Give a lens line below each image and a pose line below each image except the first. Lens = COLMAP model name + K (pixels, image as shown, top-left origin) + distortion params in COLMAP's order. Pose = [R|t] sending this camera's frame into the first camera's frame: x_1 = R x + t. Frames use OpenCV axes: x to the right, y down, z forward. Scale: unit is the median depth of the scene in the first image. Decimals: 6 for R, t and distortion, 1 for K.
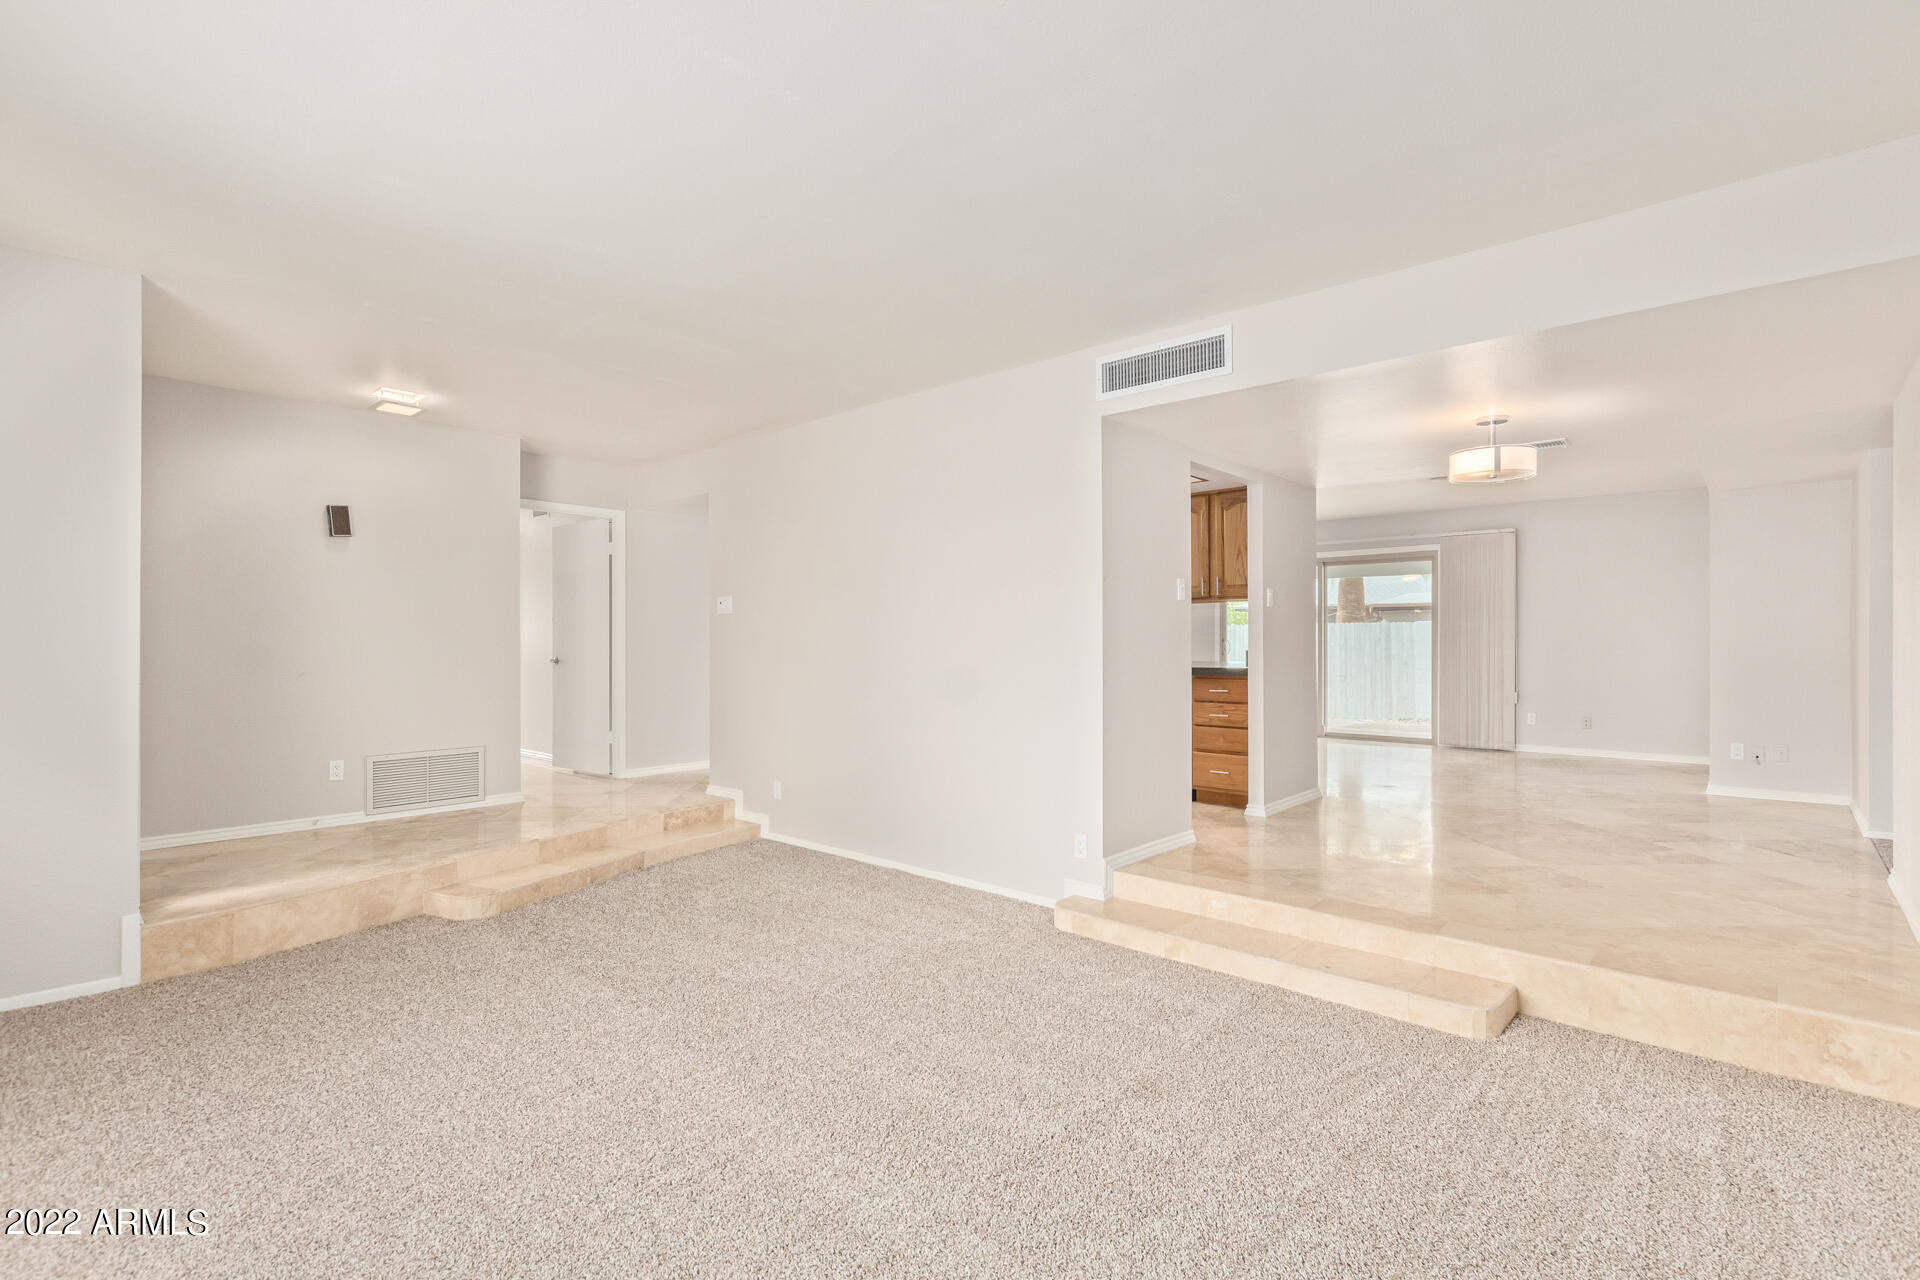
lens RADIAL K [[901.2, 0, 972.7], [0, 901.2, 642.1], [0, 0, 1]] dist [0.006151, -0.000923]
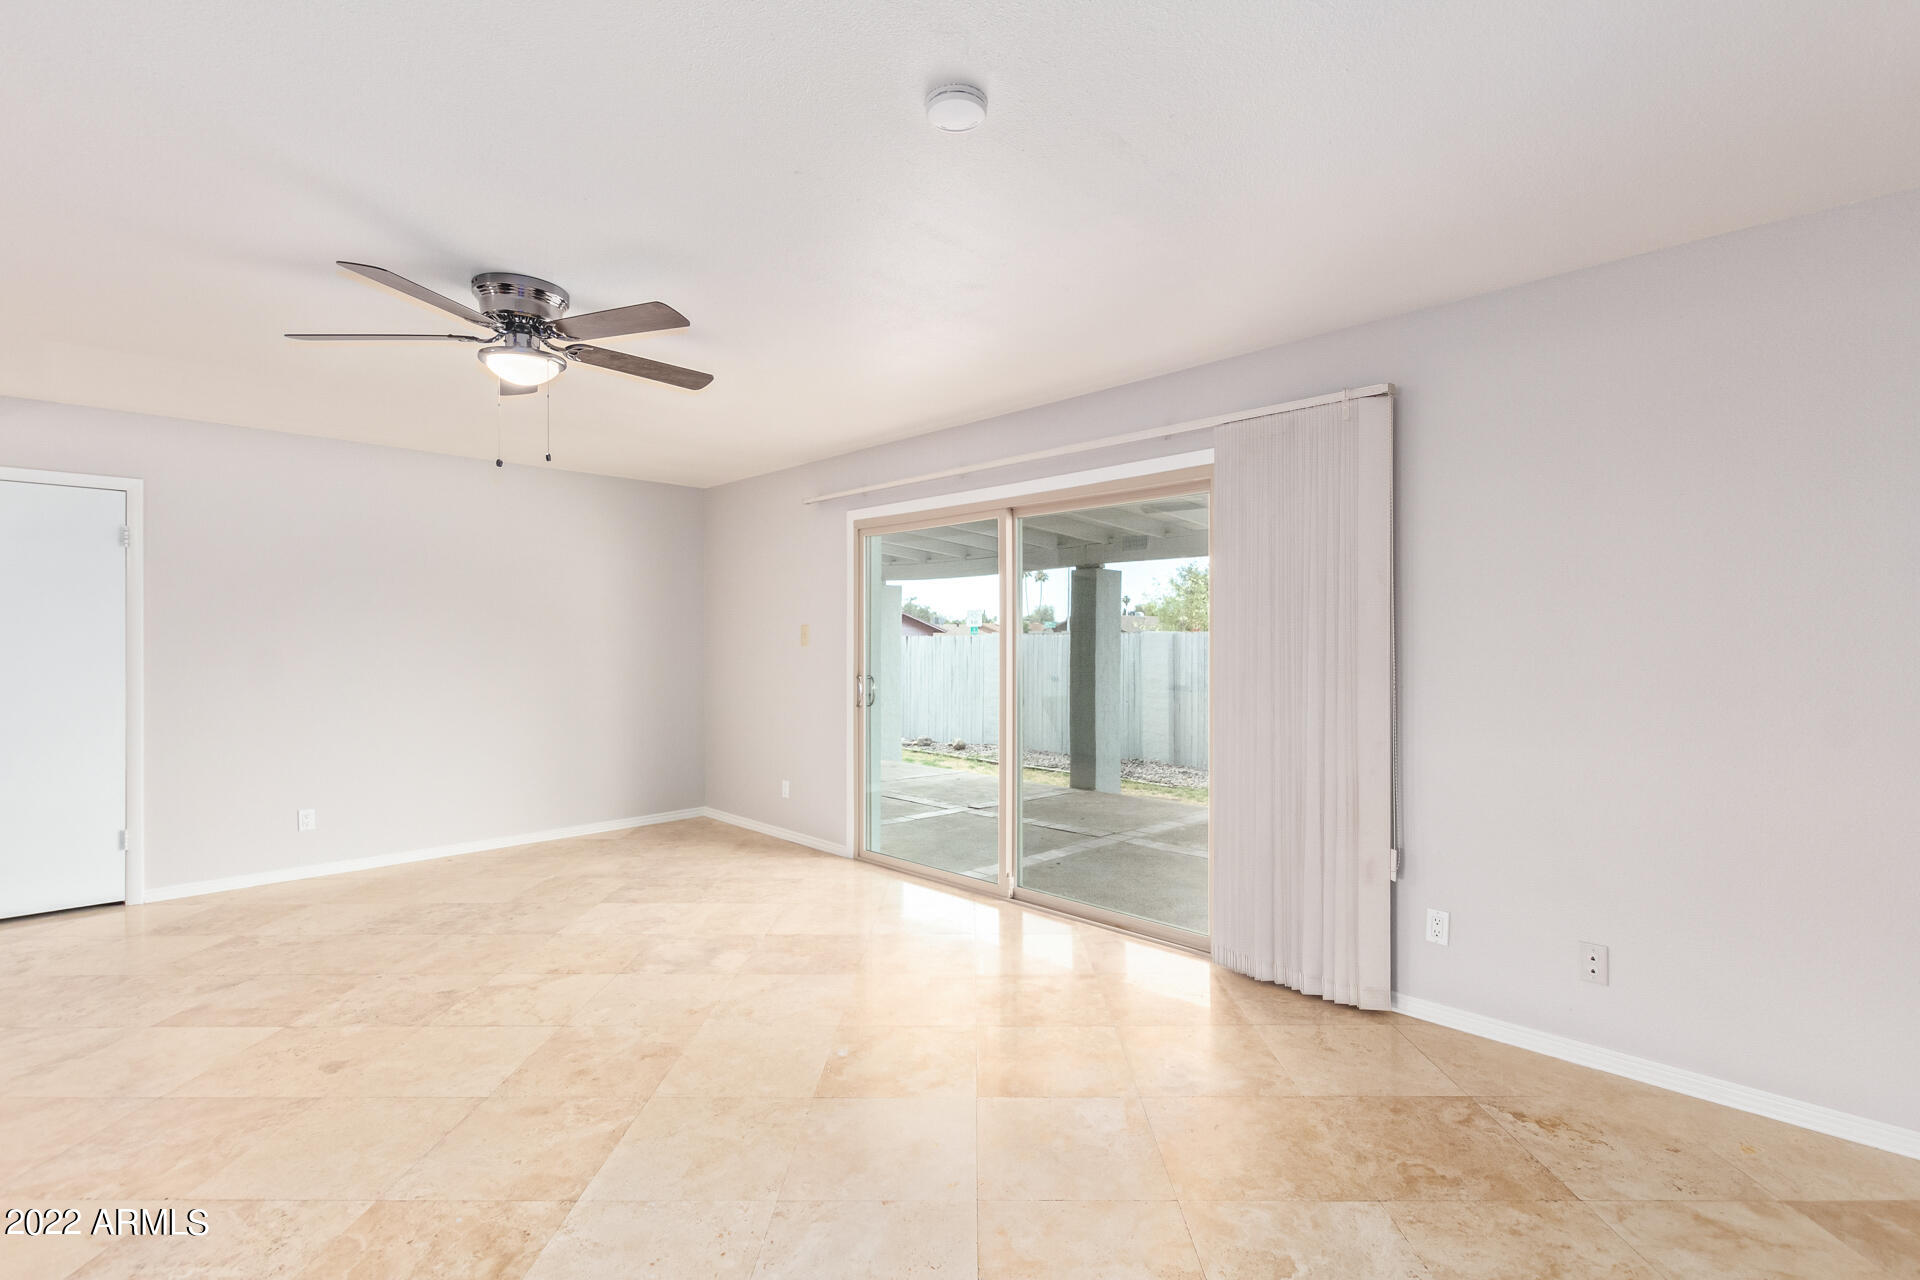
lens RADIAL K [[882.5, 0, 971.8], [0, 882.5, 640.7], [0, 0, 1]] dist [0.003003, -0.000223]
pose [[0.997733, -0.002188, -0.067259, 0.975682], [0.002060, 0.999996, -0.001974, -0.057462], [0.067263, 0.001831, 0.997734, 1.362337]]
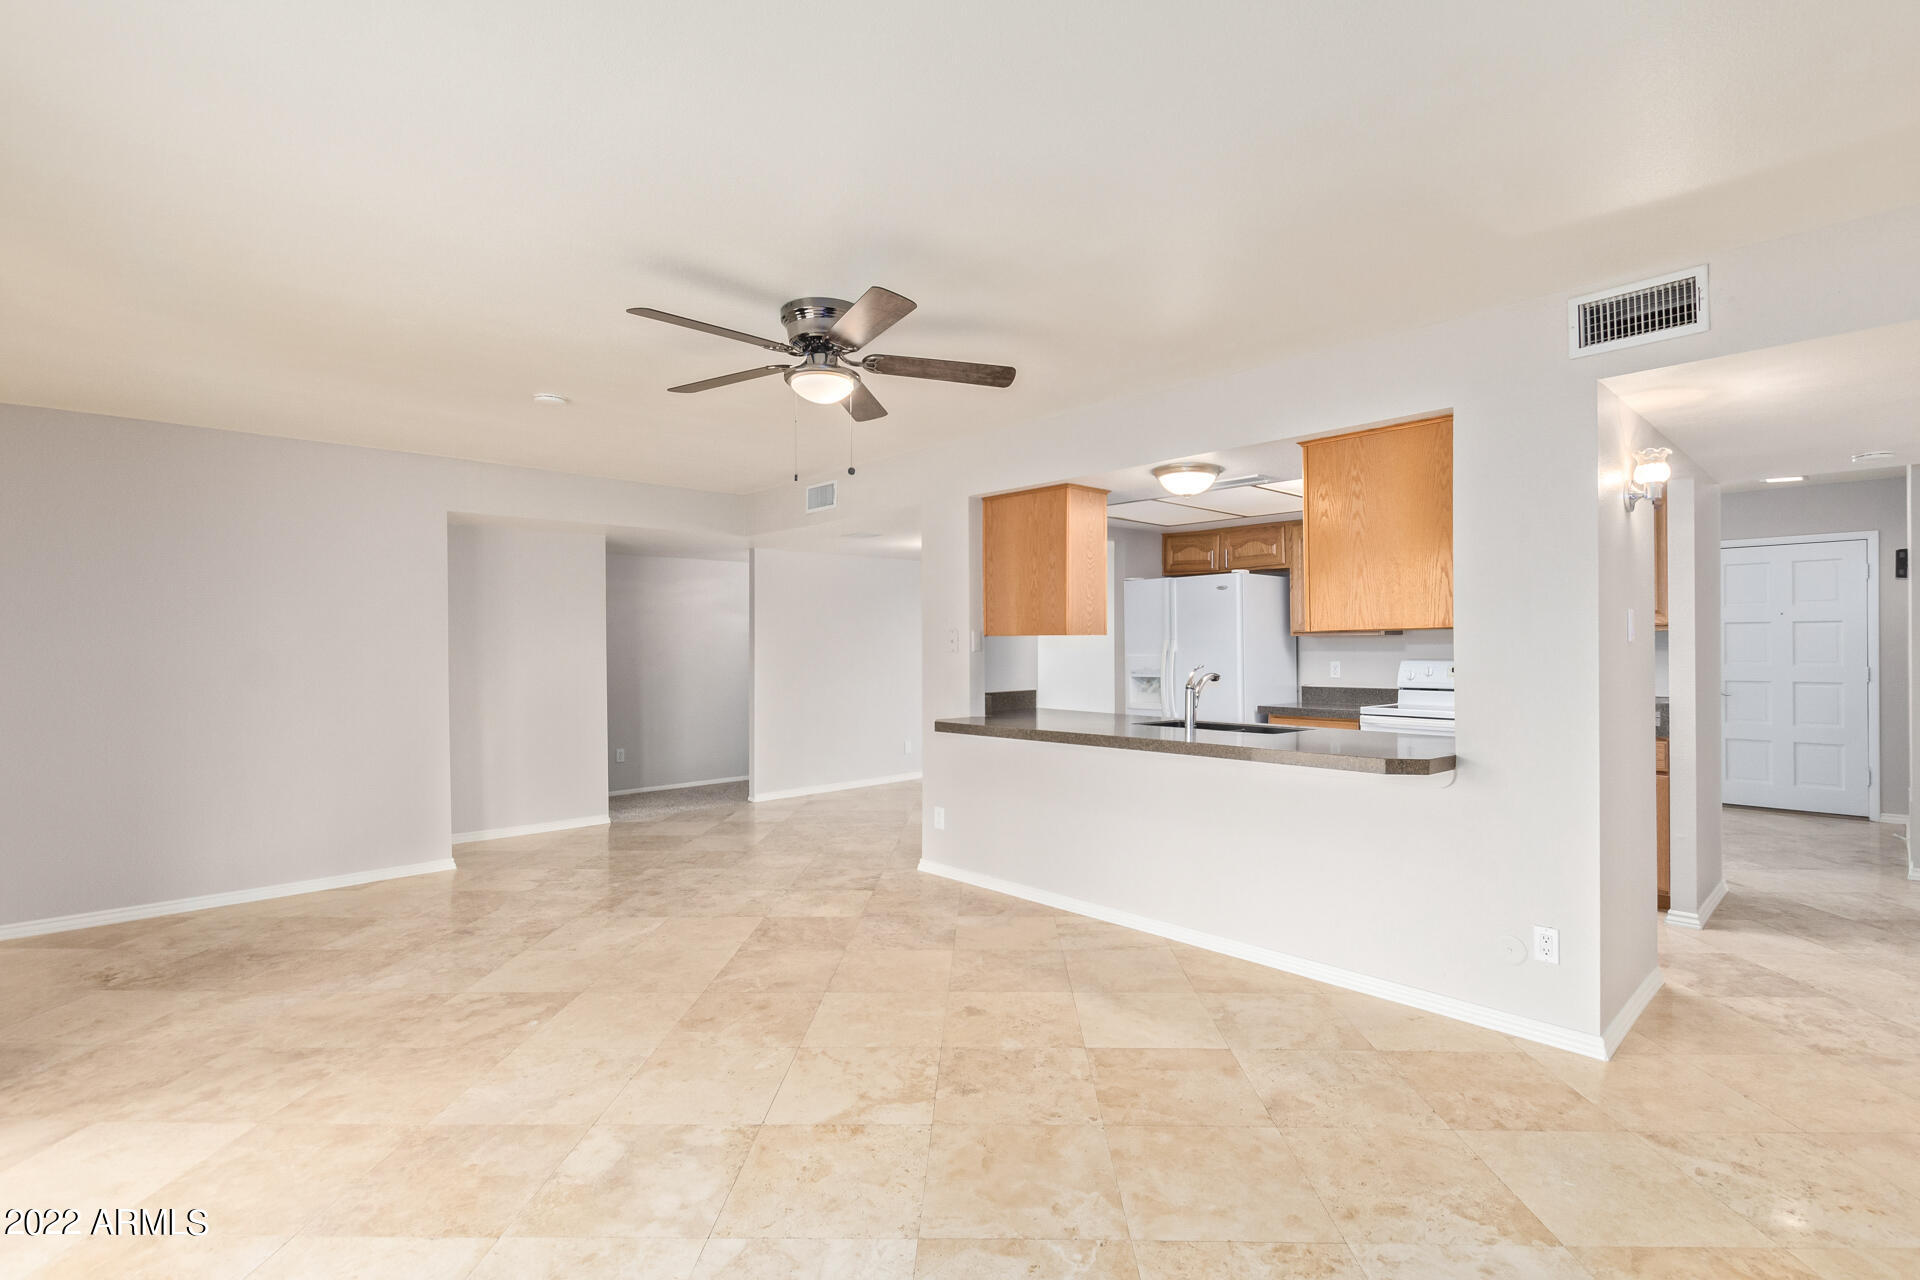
lens RADIAL K [[893.2, 0, 965.6], [0, 893.2, 642.8], [0, 0, 1]] dist [0.003730, -0.001274]
pose [[-0.995447, 0.006218, 0.095119, 0.397007], [0.006235, 0.999981, -0.000117, -0.062256], [-0.095117, 0.000477, -0.995466, 2.739550]]
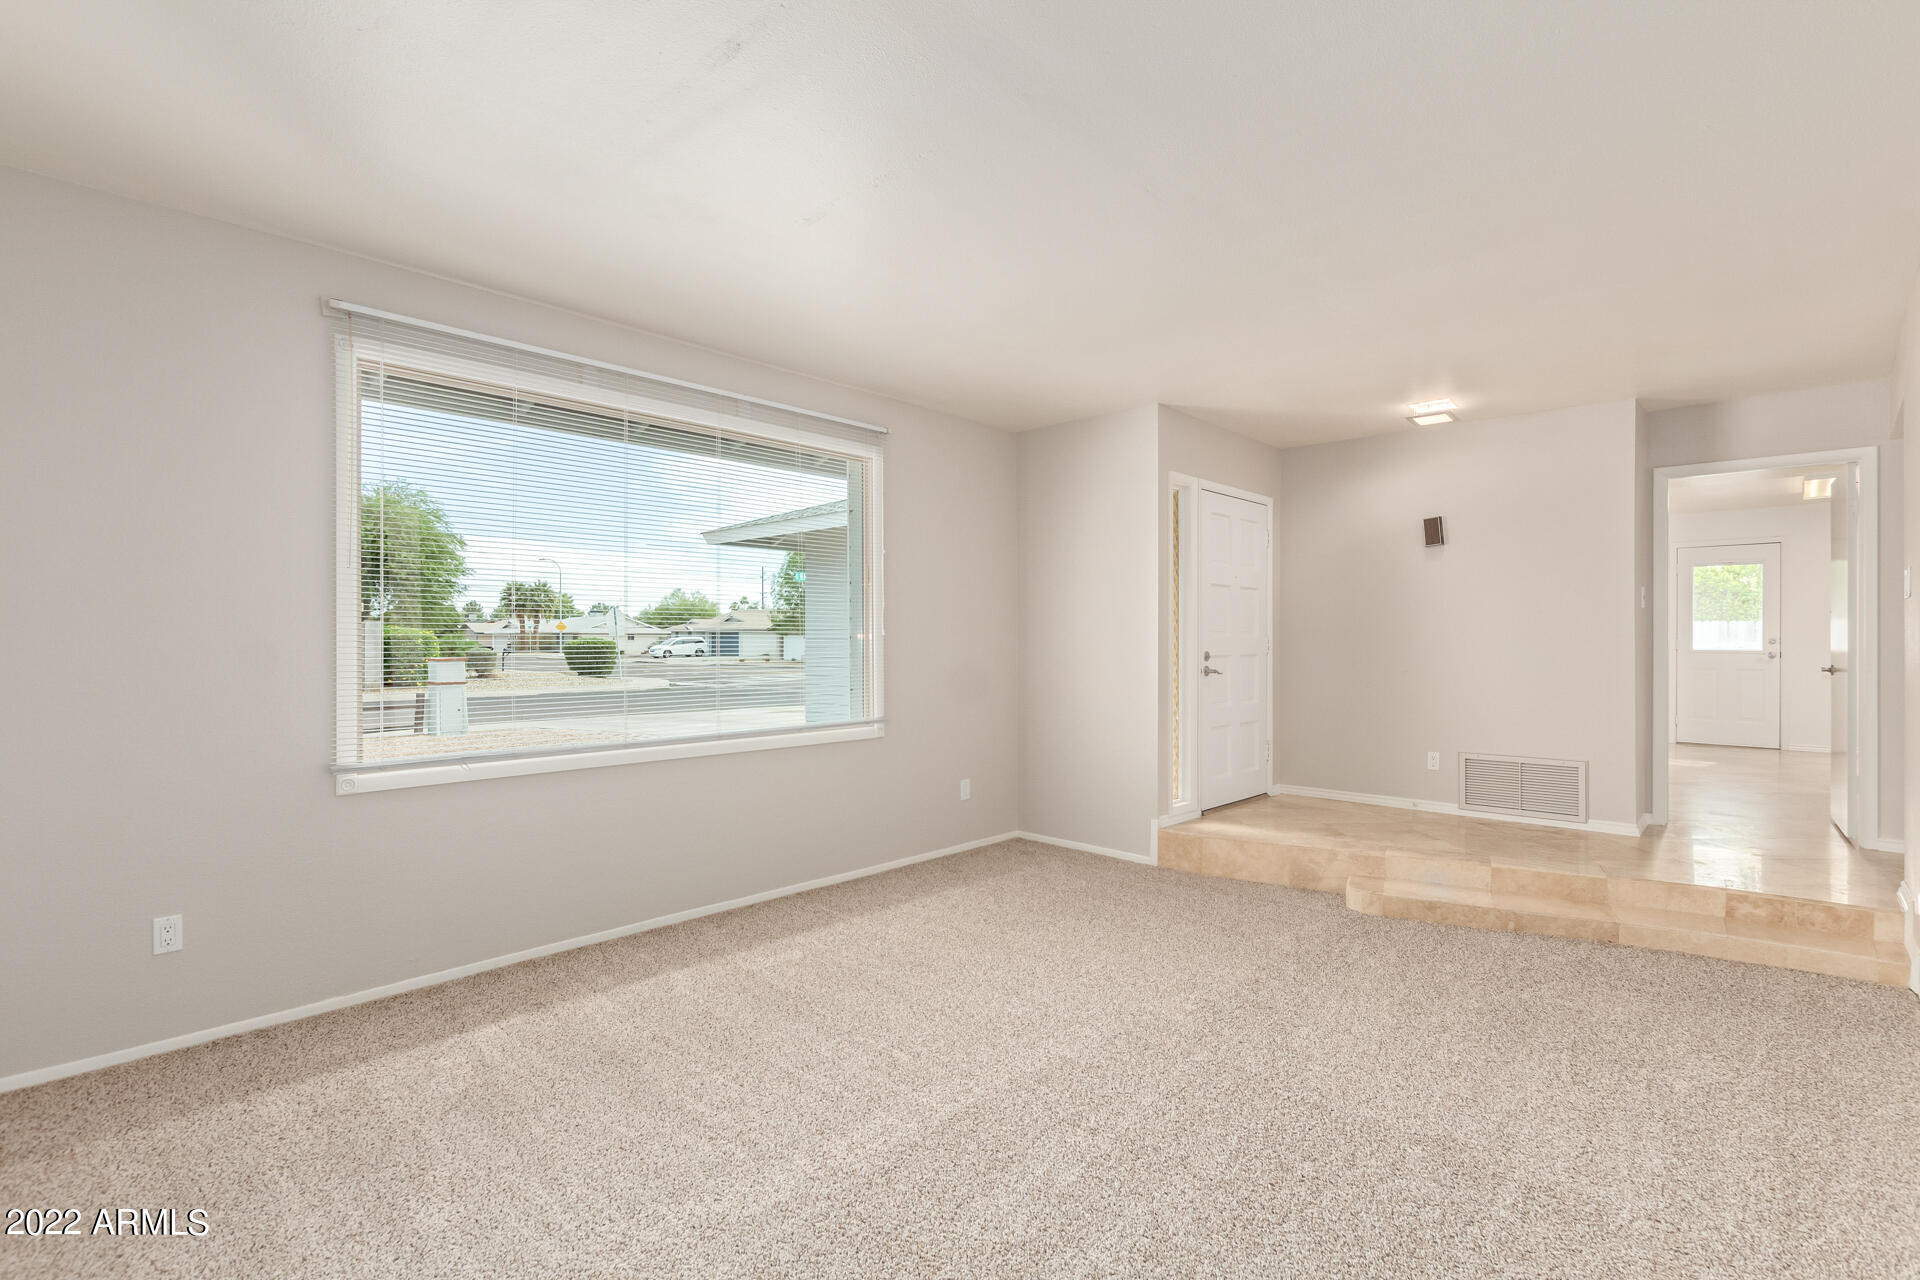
lens RADIAL K [[901.2, 0, 972.7], [0, 901.2, 642.1], [0, 0, 1]] dist [0.006151, -0.000923]
pose [[-0.036162, 0.001071, -0.999345, 0.507285], [-0.000459, 0.999999, 0.001088, -0.003145], [0.999346, 0.000498, -0.036161, 0.607008]]
